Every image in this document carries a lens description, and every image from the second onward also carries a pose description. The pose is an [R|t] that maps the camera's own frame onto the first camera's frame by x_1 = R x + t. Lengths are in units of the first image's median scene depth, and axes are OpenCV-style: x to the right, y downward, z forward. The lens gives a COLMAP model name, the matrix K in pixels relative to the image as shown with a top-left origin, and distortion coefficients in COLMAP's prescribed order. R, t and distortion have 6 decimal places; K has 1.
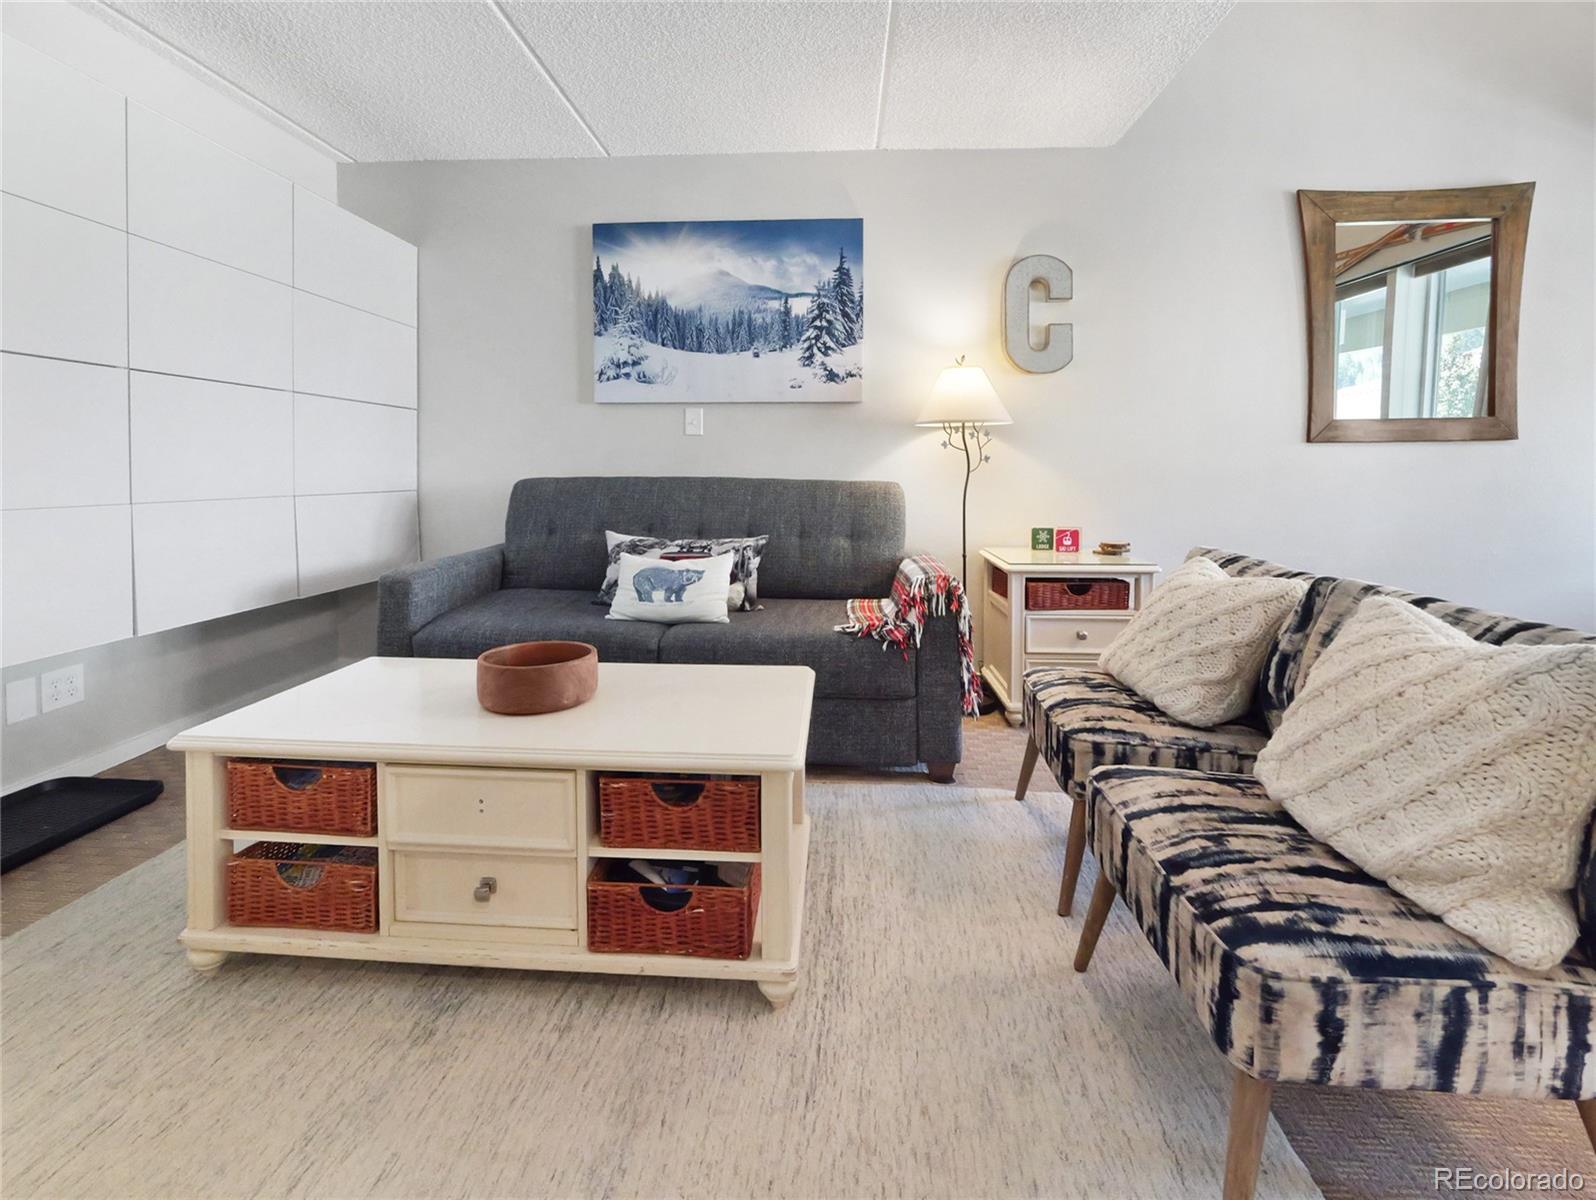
lens RADIAL K [[719.0, 0, 799.8], [0, 719.0, 487.2], [0, 0, 1]] dist [-0.003665, -0.000161]
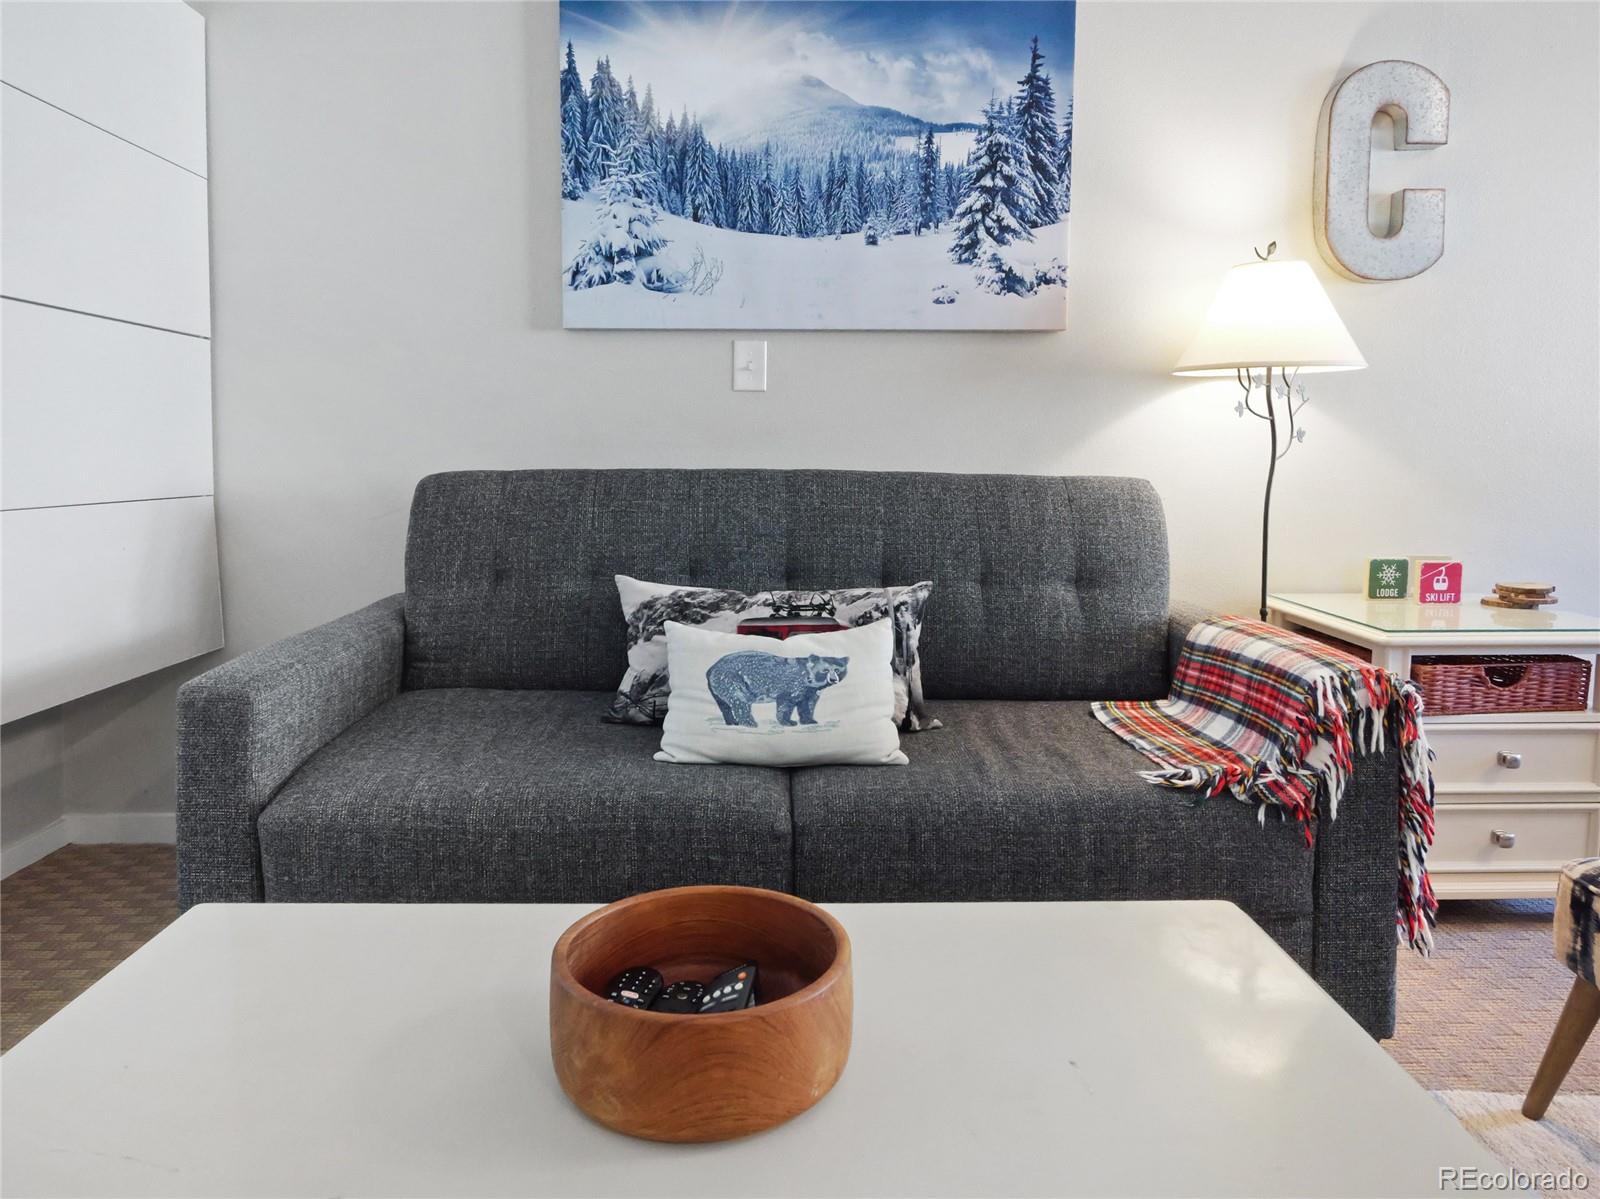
lens RADIAL K [[1036.1, 0, 794.5], [0, 1036.1, 522.2], [0, 0, 1]] dist [0.001080, 0.000304]
pose [[0.997262, -0.005632, 0.073732, -0.177974], [0.002569, 0.999132, 0.041569, -0.006741], [-0.073902, -0.041266, 0.996411, 0.230679]]
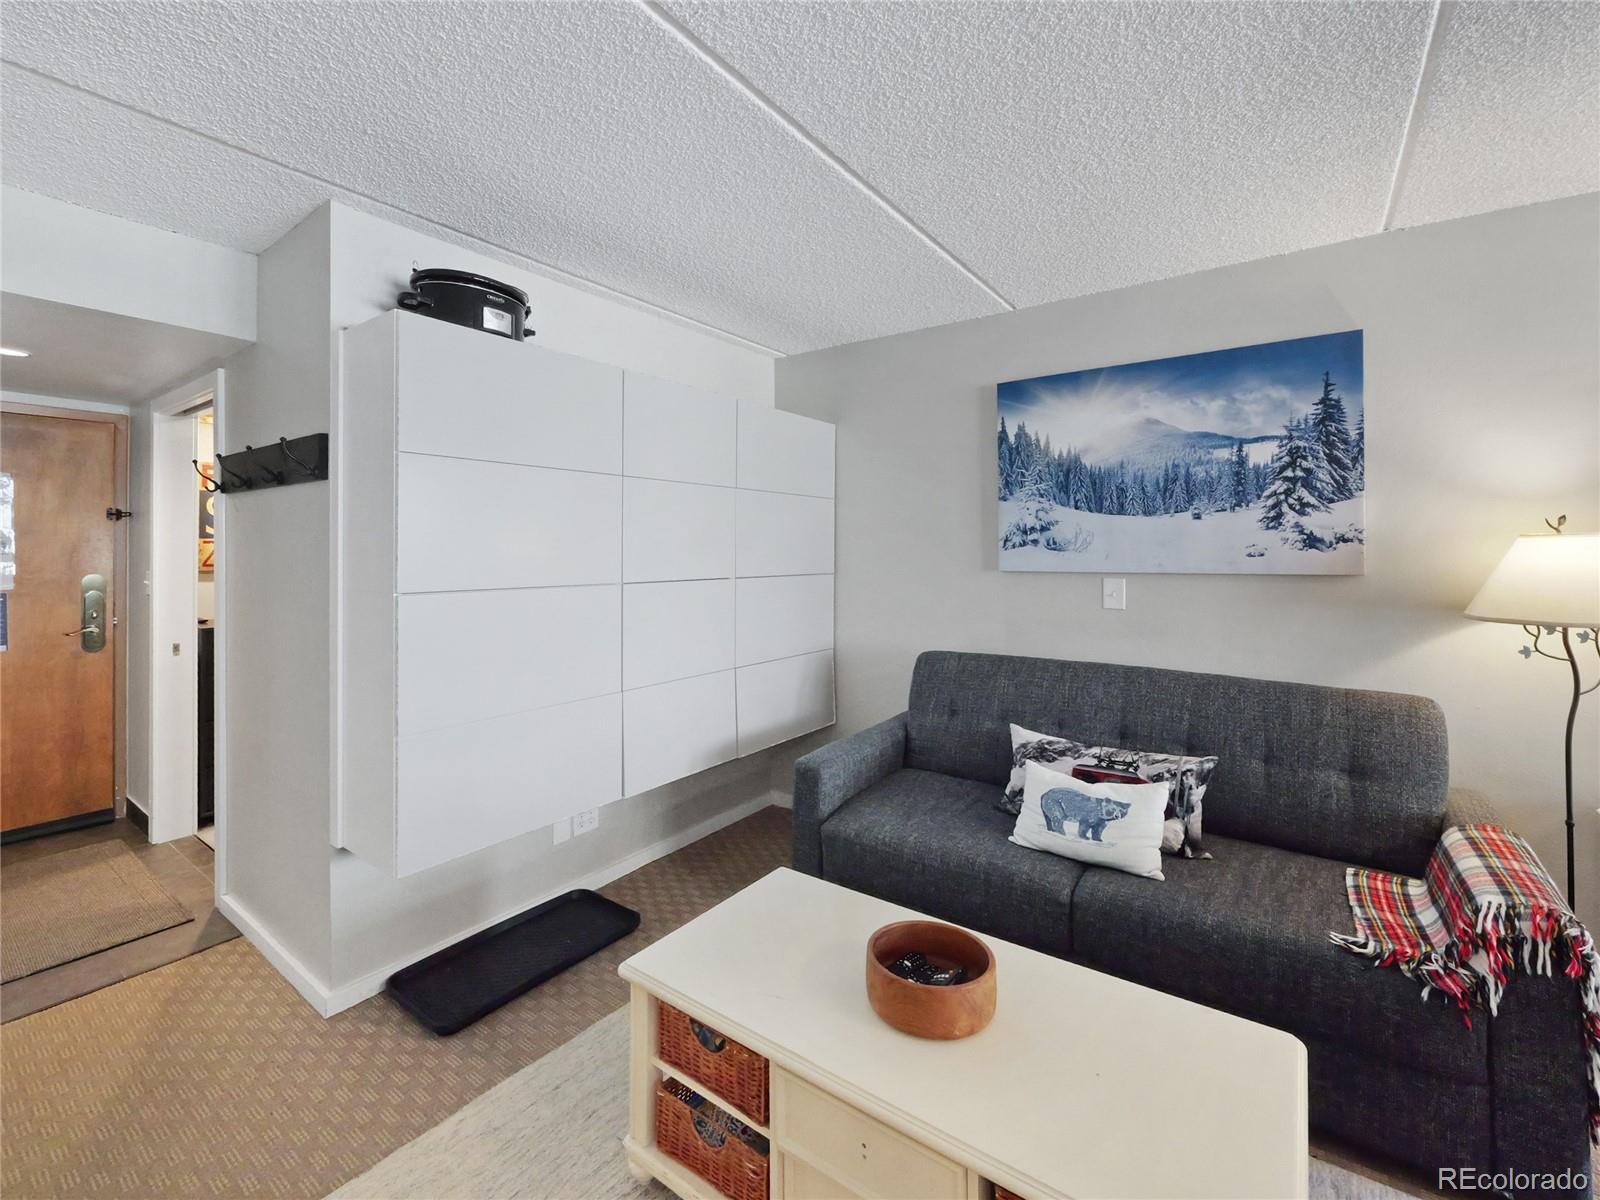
lens RADIAL K [[703.7, 0, 788.7], [0, 703.7, 549.0], [0, 0, 1]] dist [-0.003508, -0.000393]
pose [[0.839710, -0.006004, -0.543003, -0.017106], [-0.010611, 0.999567, -0.027461, -0.121241], [0.542932, 0.028821, 0.839282, 0.079308]]
